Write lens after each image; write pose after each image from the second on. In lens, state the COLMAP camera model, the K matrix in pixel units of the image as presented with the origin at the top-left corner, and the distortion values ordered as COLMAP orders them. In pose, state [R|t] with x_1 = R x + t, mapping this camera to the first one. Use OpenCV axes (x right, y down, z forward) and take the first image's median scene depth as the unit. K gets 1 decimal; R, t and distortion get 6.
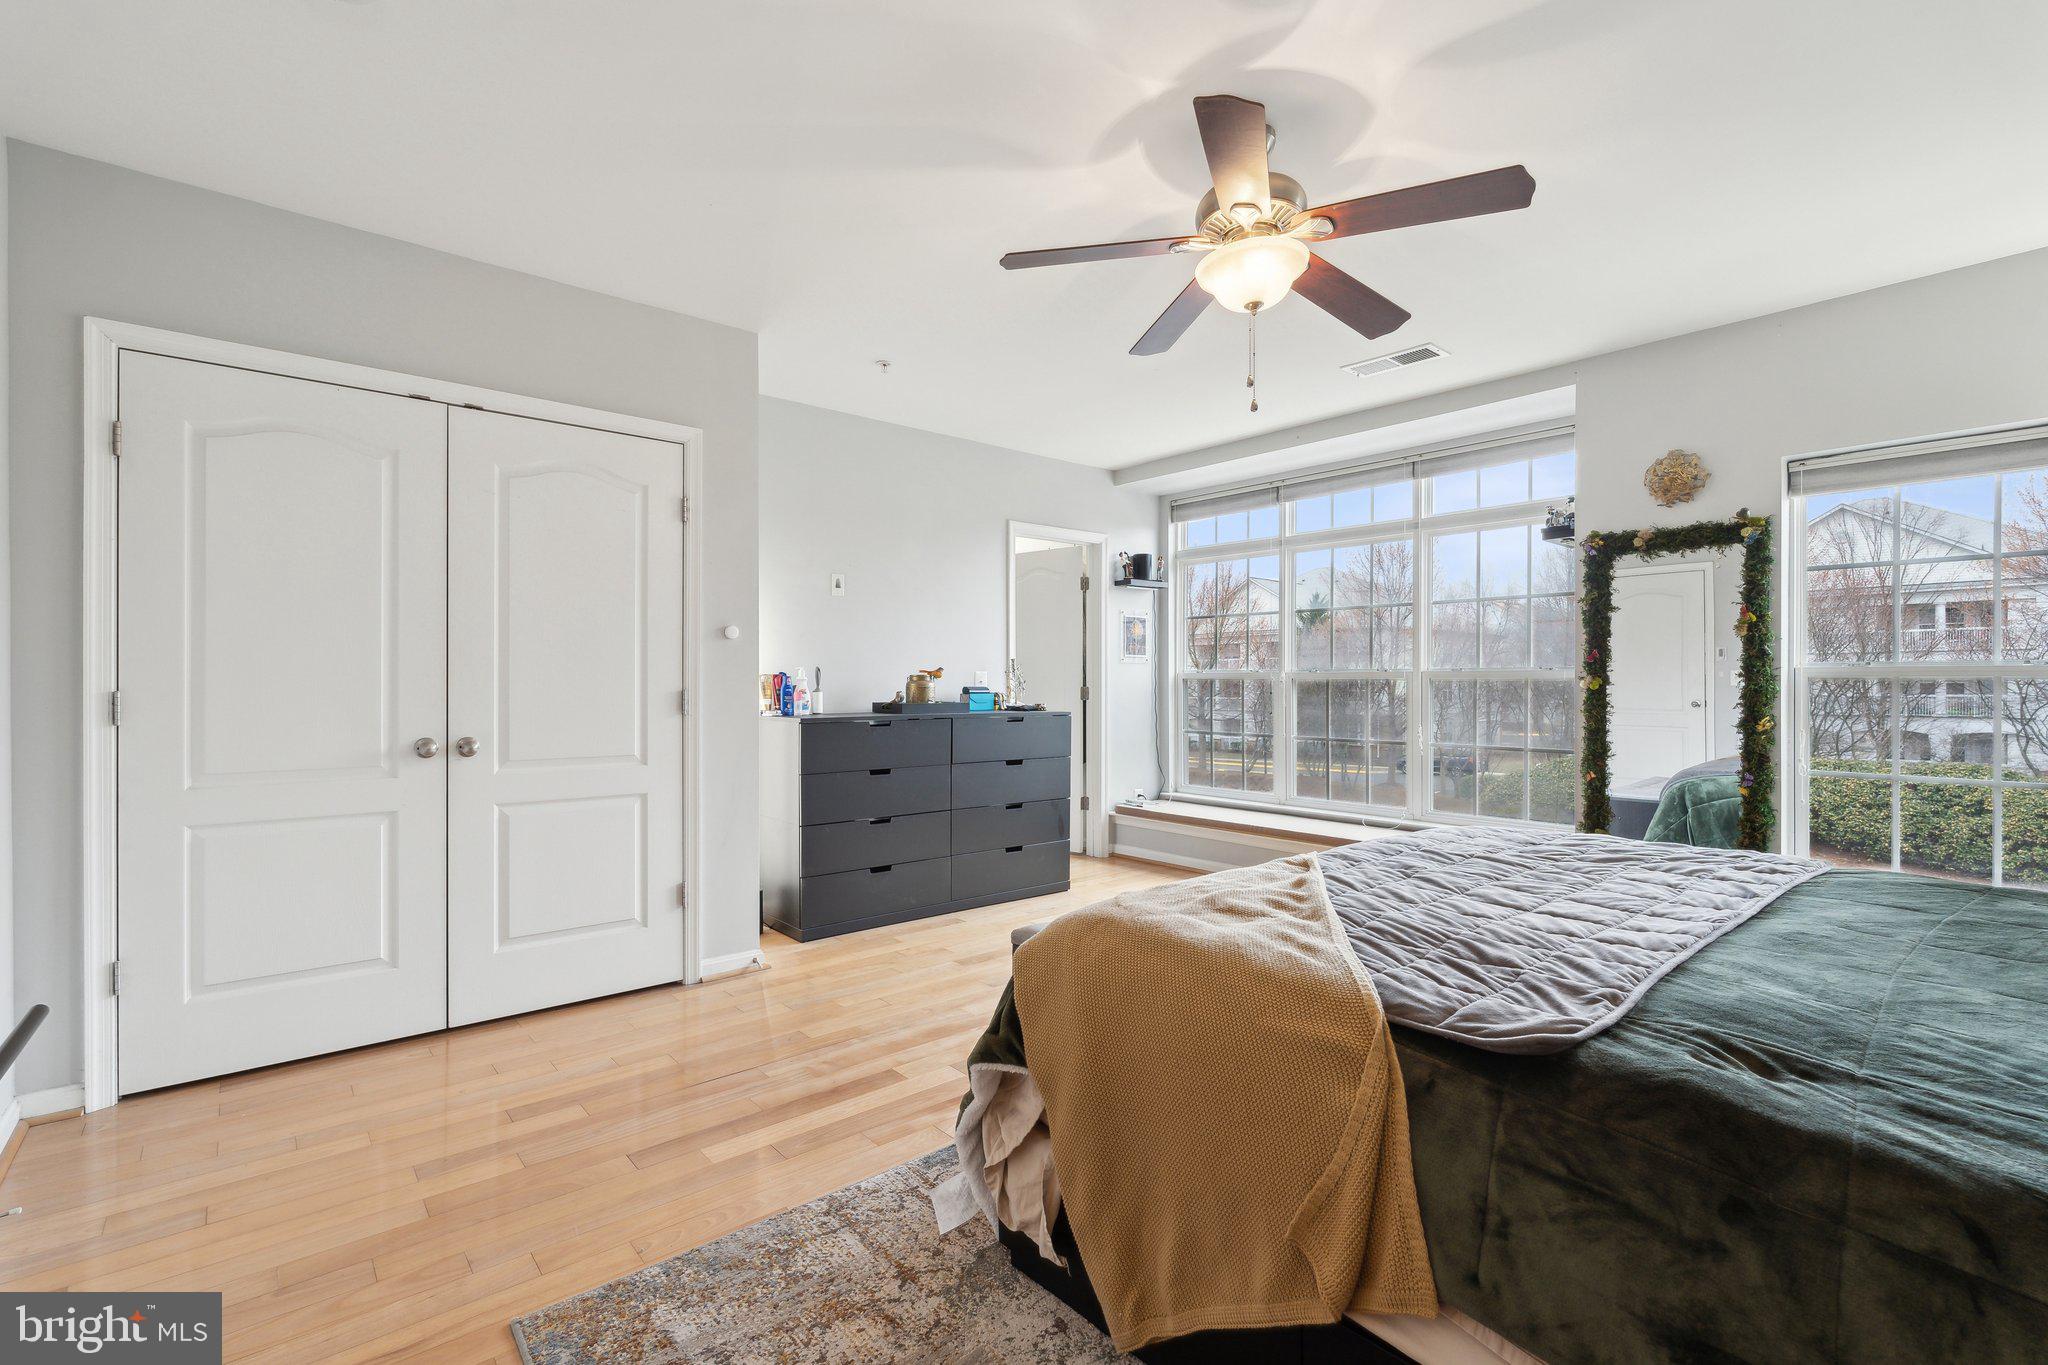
lens RADIAL K [[913.1, 0, 1033.0], [0, 913.1, 674.3], [0, 0, 1]] dist [-0.002273, -0.000284]
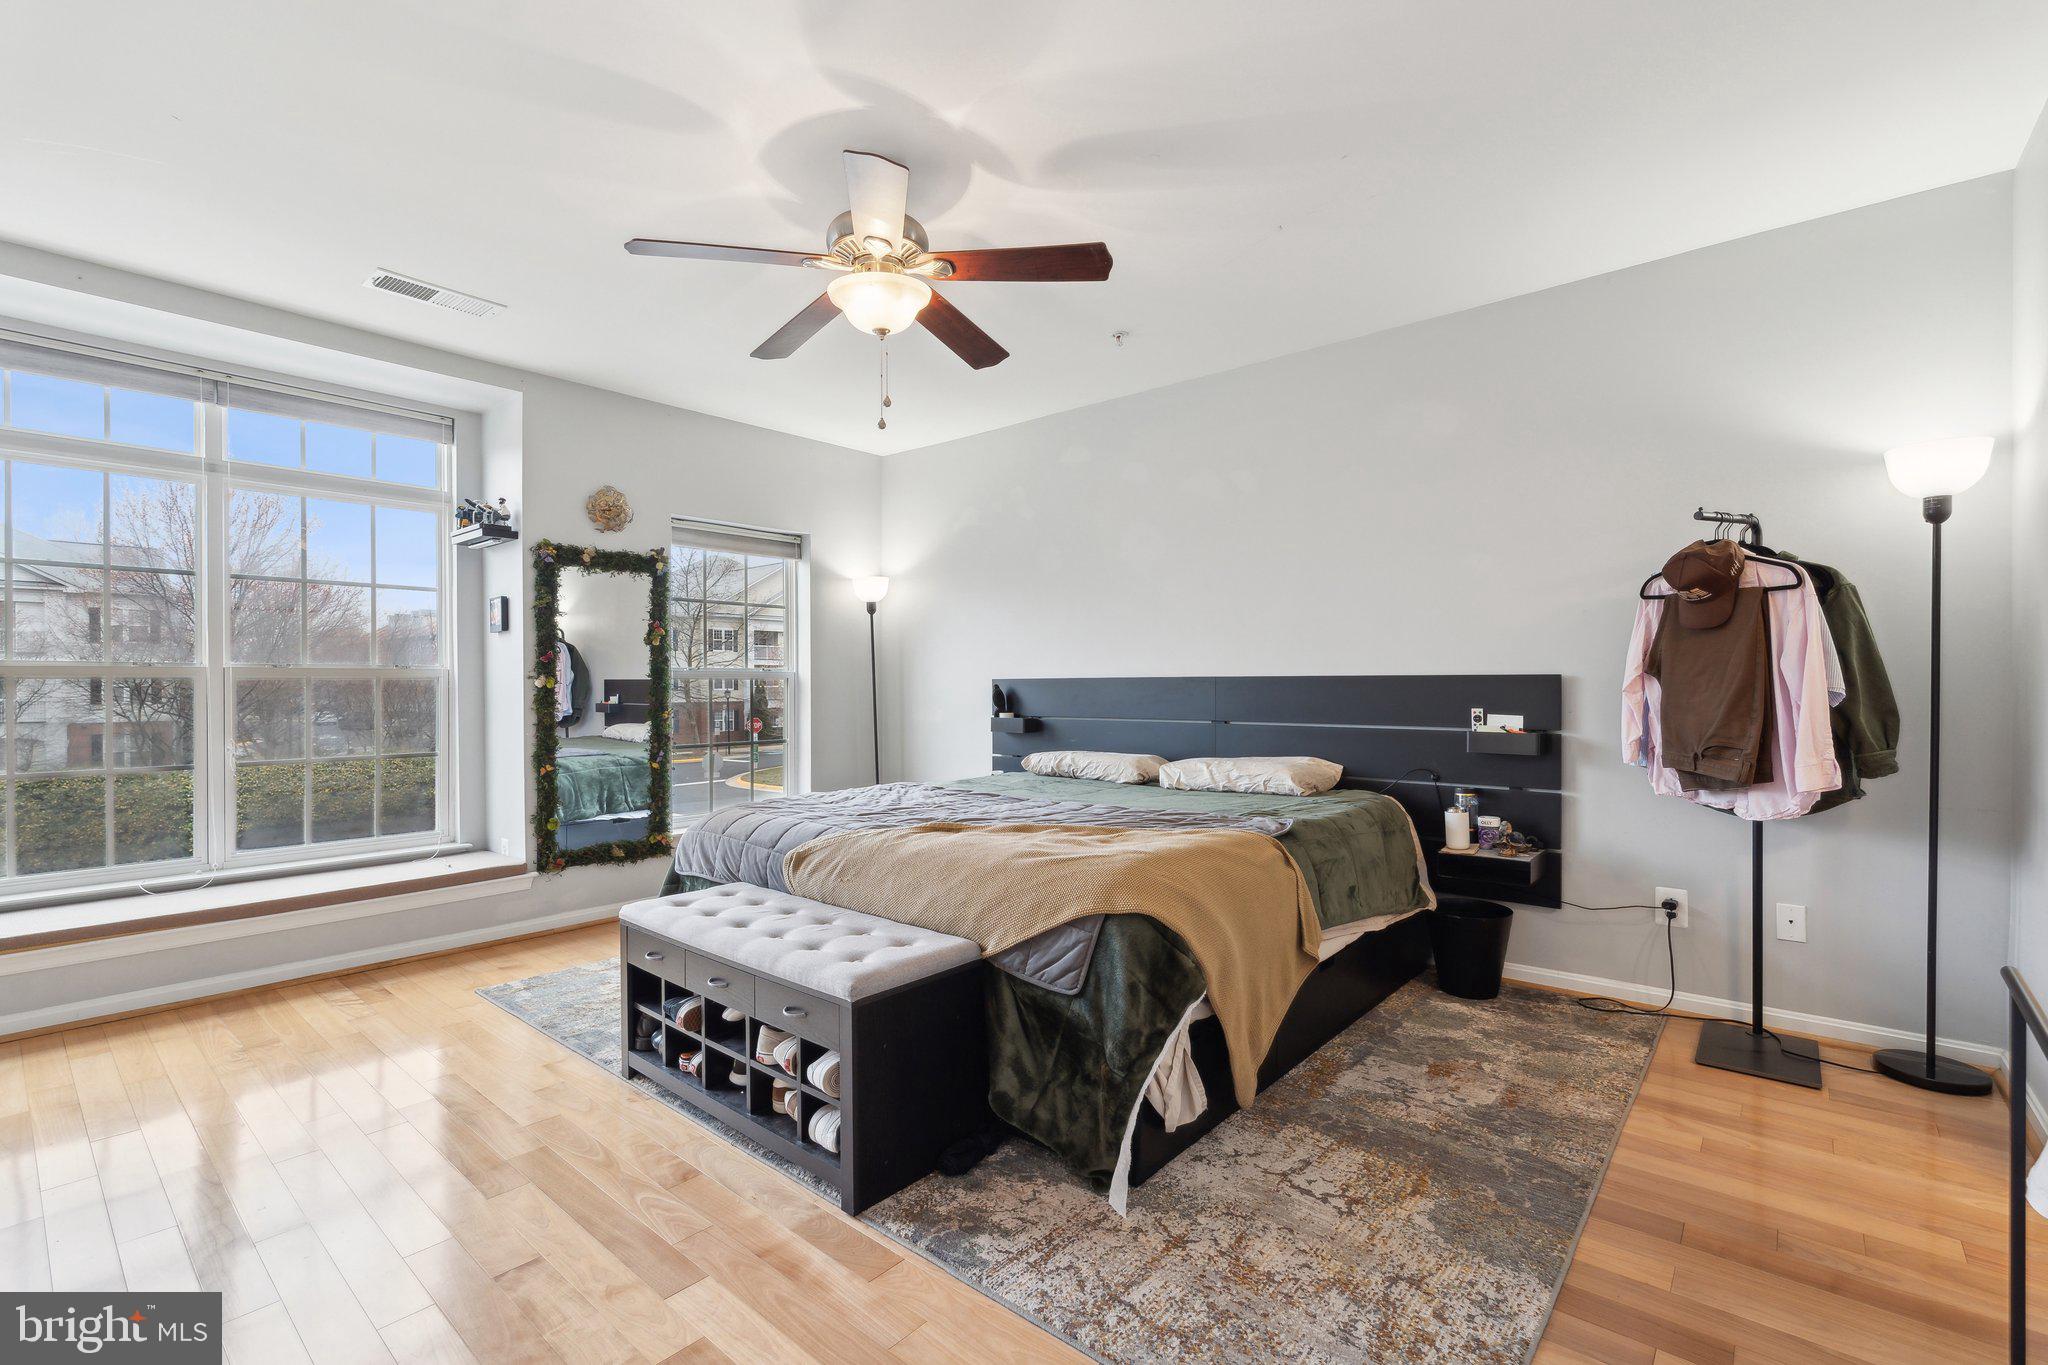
lens RADIAL K [[907.4, 0, 1030.0], [0, 907.4, 685.7], [0, 0, 1]] dist [-0.001450, 0.000010]
pose [[-0.150855, -0.001987, 0.988554, -0.558080], [-0.005632, 0.999983, 0.001151, 0.010164], [-0.988540, -0.005394, -0.150863, 0.650176]]
